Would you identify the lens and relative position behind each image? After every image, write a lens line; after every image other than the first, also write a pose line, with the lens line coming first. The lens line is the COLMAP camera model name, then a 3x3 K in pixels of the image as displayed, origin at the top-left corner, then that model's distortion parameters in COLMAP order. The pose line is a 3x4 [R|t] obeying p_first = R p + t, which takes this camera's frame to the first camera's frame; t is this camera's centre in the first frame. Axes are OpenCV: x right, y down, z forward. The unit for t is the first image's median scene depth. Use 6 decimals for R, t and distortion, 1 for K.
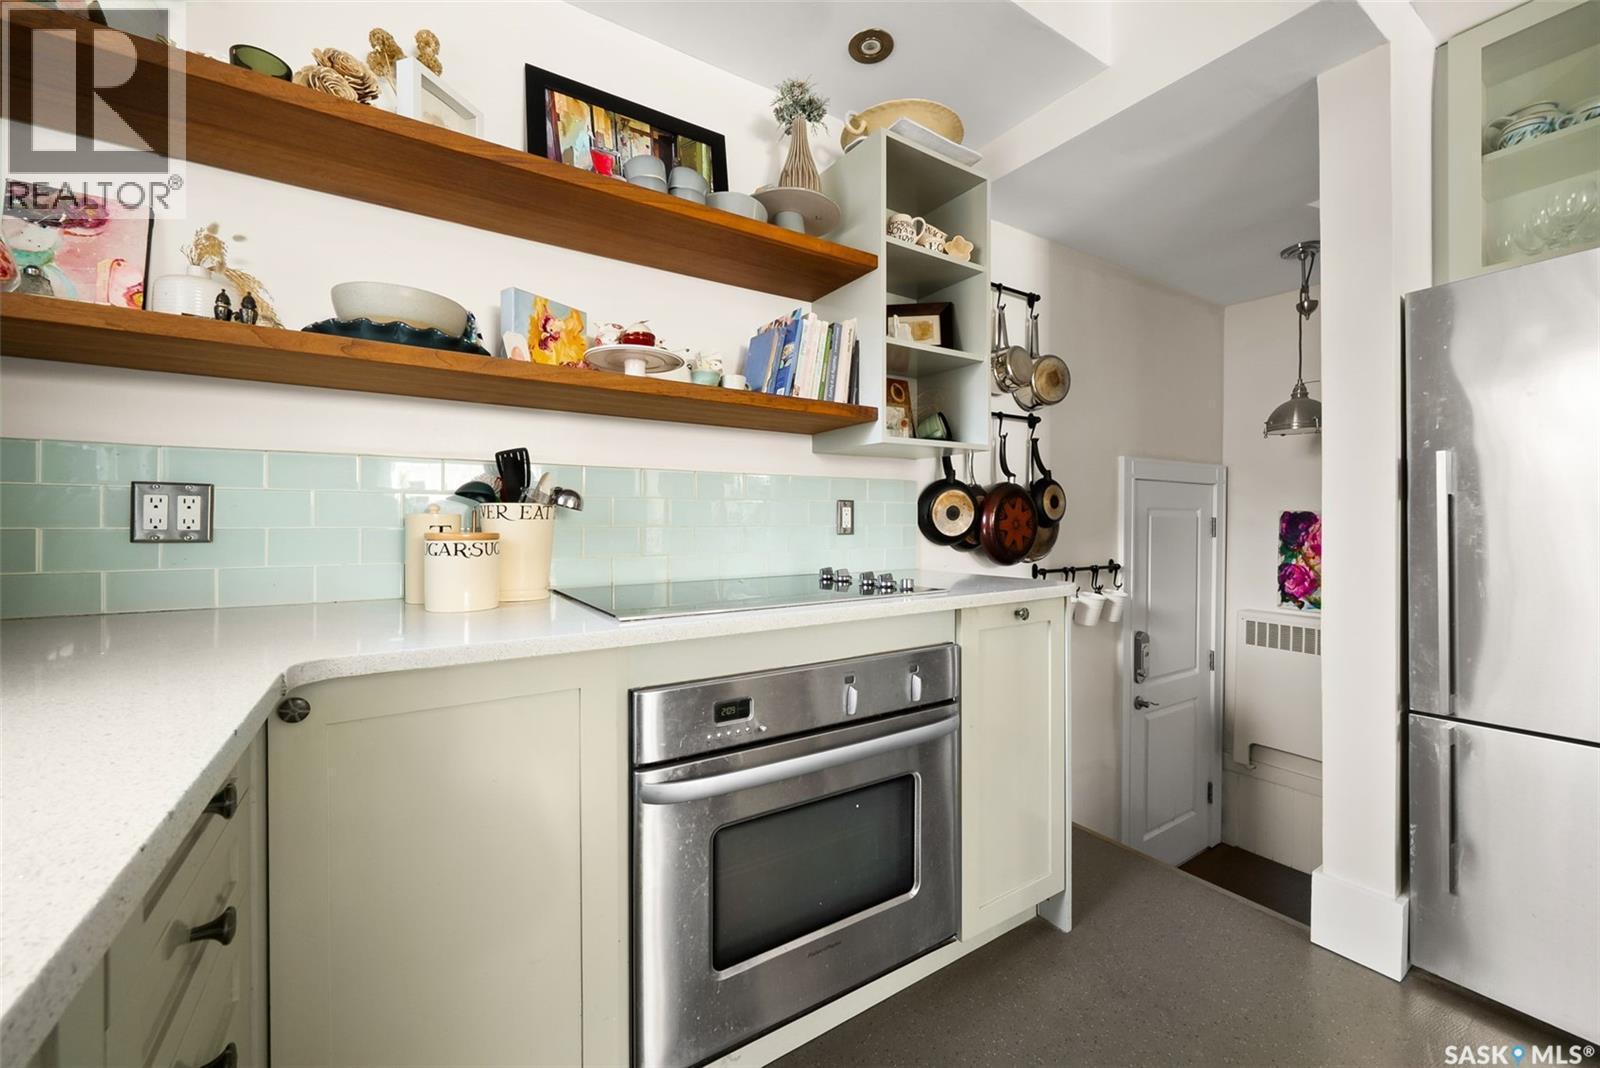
lens RADIAL K [[634.4, 0, 801.0], [0, 634.4, 521.0], [0, 0, 1]] dist [-0.001960, 0.000151]
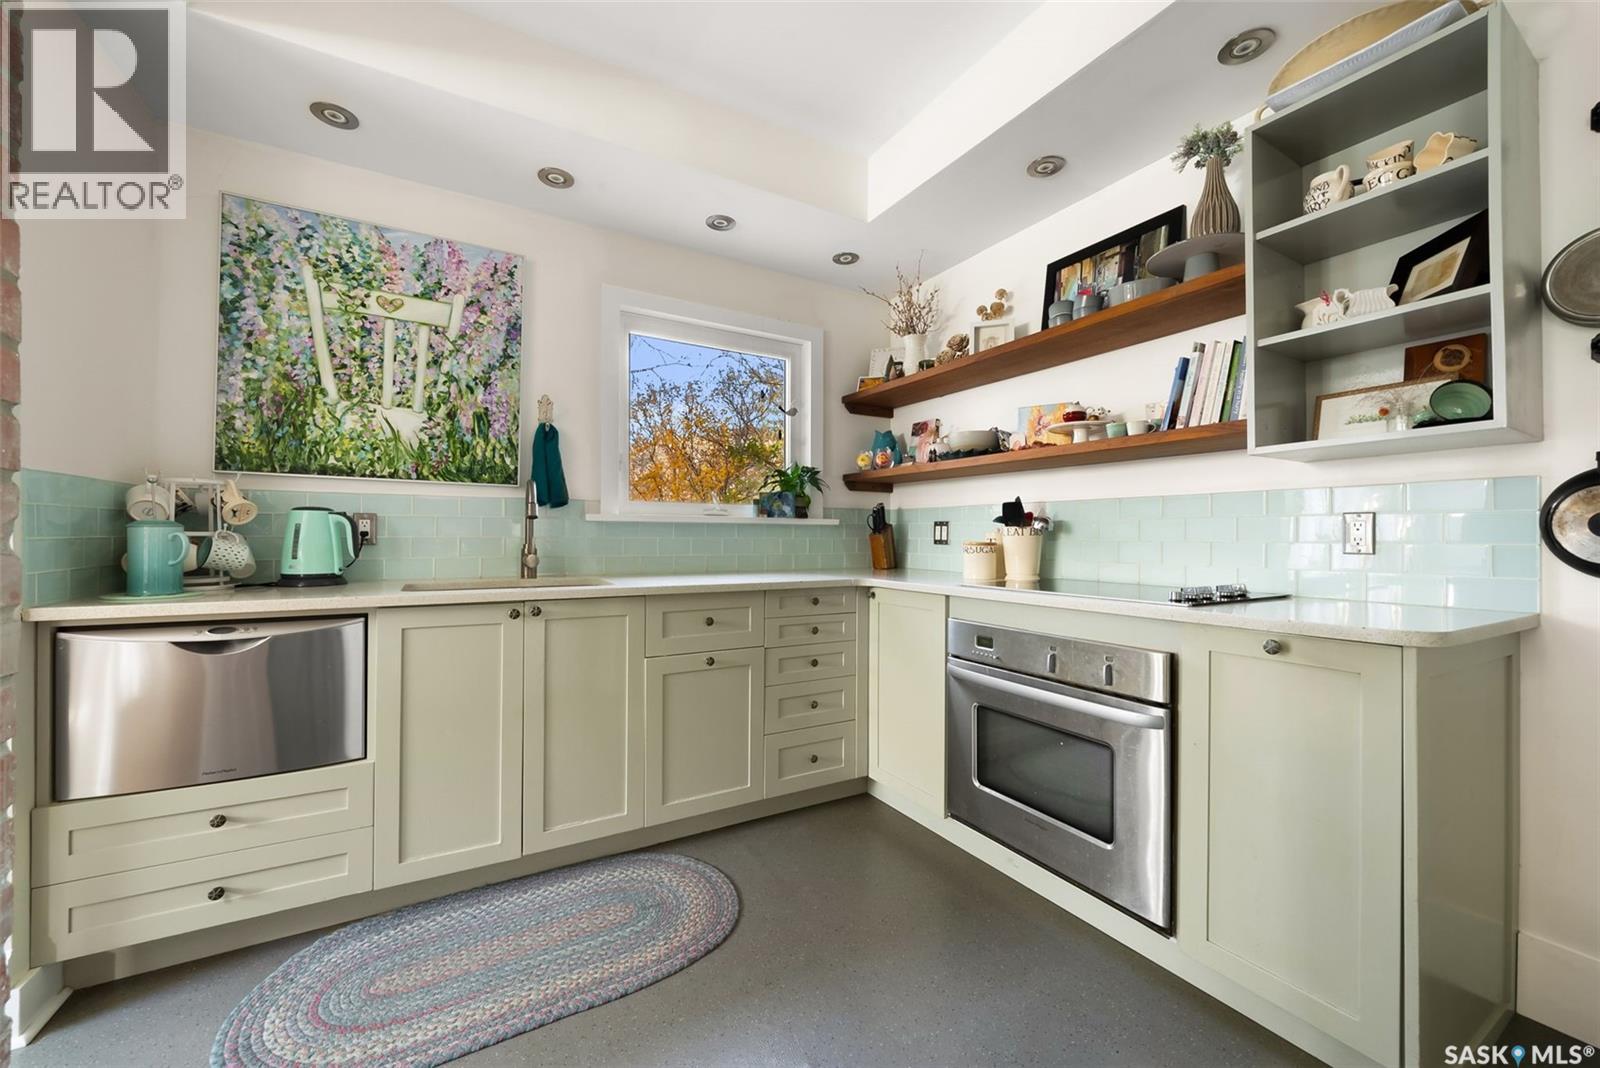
lens RADIAL K [[634.4, 0, 801.6], [0, 634.4, 536.1], [0, 0, 1]] dist [-0.001960, 0.000151]
pose [[-0.035939, -0.000684, -0.999354, 1.266718], [0.001855, 0.999998, -0.000751, -0.000740], [0.999352, -0.001880, -0.035938, 0.404926]]
